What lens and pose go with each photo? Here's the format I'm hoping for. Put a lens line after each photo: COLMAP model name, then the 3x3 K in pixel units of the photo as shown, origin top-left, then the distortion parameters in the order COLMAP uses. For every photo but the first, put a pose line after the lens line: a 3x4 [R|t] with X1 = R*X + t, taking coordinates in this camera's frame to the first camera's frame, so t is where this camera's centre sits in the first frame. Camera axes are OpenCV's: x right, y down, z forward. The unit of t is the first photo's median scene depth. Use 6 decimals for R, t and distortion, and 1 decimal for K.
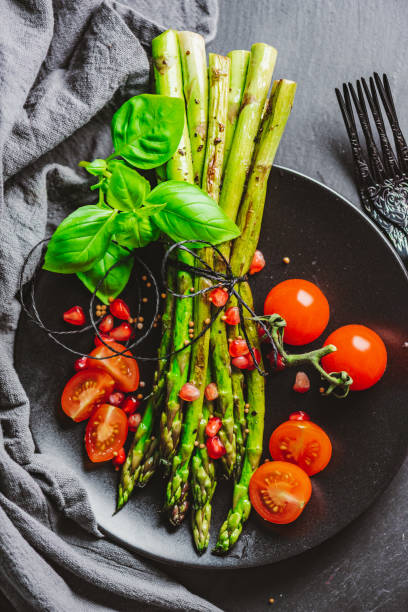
lens RADIAL K [[1769.9, 0, 202.9], [0, 1769.9, 287.2], [0, 0, 1]] dist [-0.113067, 0.175102]
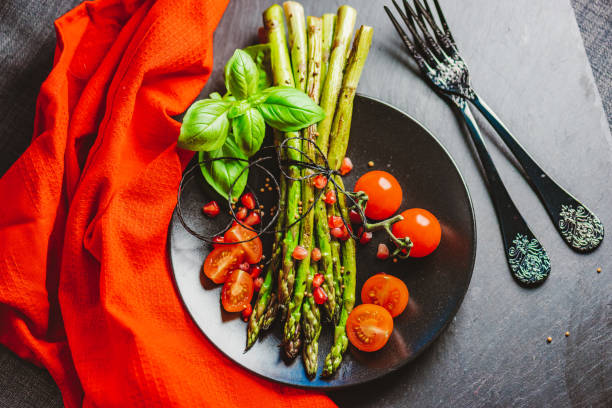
lens RADIAL K [[1769.9, 0, 306.0], [0, 1769.9, 204.0], [0, 0, 1]] dist [-0.113067, 0.175102]
pose [[0.999385, -0.022096, 0.027240, -0.038399], [0.027163, 0.978907, -0.202491, 0.292171], [-0.022192, 0.203106, 0.978905, -0.319111]]
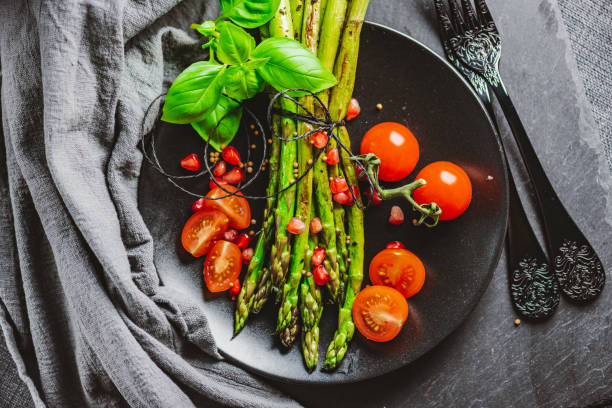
lens RADIAL K [[1769.9, 0, 306.0], [0, 1769.9, 204.0], [0, 0, 1]] dist [-0.113067, 0.175102]
pose [[0.999482, -0.032116, -0.002203, 0.001546], [0.032138, 0.999425, 0.010811, 0.033310], [0.001854, -0.010876, 0.999939, -0.116859]]
